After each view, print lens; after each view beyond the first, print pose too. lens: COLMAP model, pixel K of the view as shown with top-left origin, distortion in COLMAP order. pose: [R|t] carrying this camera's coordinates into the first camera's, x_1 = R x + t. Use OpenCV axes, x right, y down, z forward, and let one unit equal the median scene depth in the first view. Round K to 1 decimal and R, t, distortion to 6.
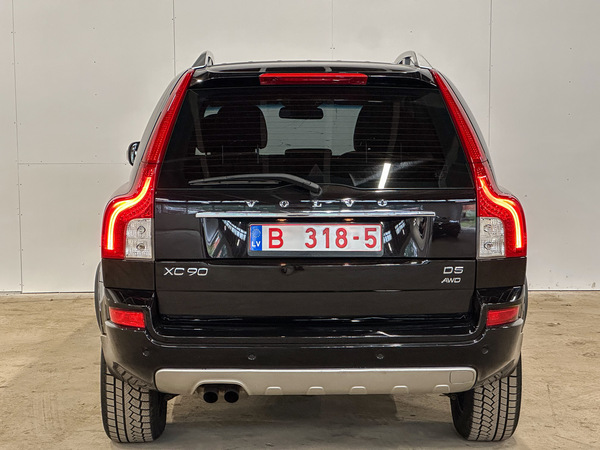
lens RADIAL K [[1332.7, 0, 300.1], [0, 1332.7, 226.1], [0, 0, 1]] dist [0.152912, 0.000000]
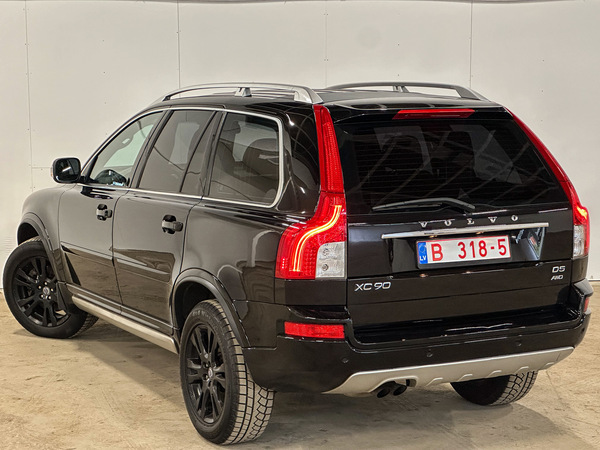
lens RADIAL K [[1332.7, 0, 298.7], [0, 1332.7, 225.2], [0, 0, 1]] dist [0.152912, 0.000000]
pose [[0.891869, -0.054370, 0.449015, -0.657147], [0.070902, 0.997281, -0.020073, 0.000279], [-0.446703, 0.049738, 0.893299, -0.003623]]
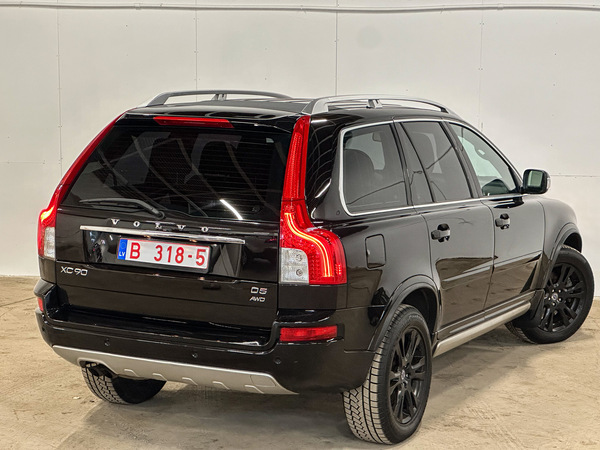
lens RADIAL K [[1332.7, 0, 299.9], [0, 1332.7, 224.8], [0, 0, 1]] dist [0.152912, 0.000000]
pose [[0.878227, 0.076266, -0.472123, 0.703720], [-0.092946, 0.995598, -0.012068, -0.014336], [0.469124, 0.054481, 0.881450, -0.029021]]
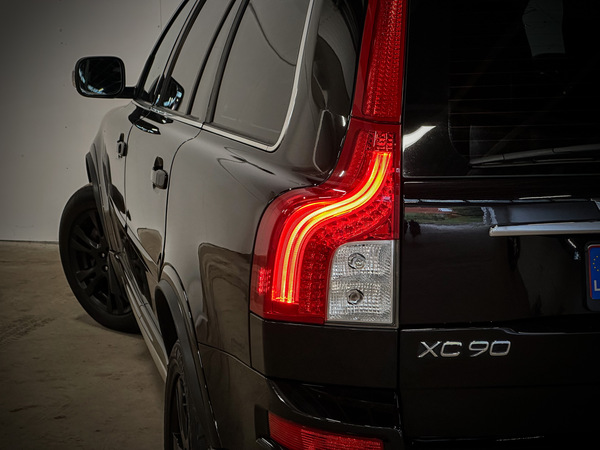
lens RADIAL K [[1332.7, 0, 299.3], [0, 1332.7, 225.2], [0, 0, 1]] dist [0.152912, 0.000000]
pose [[0.979542, -0.027992, 0.199284, -0.239275], [0.025093, 0.999540, 0.017060, -0.020036], [-0.199669, -0.011710, 0.979793, 0.538119]]
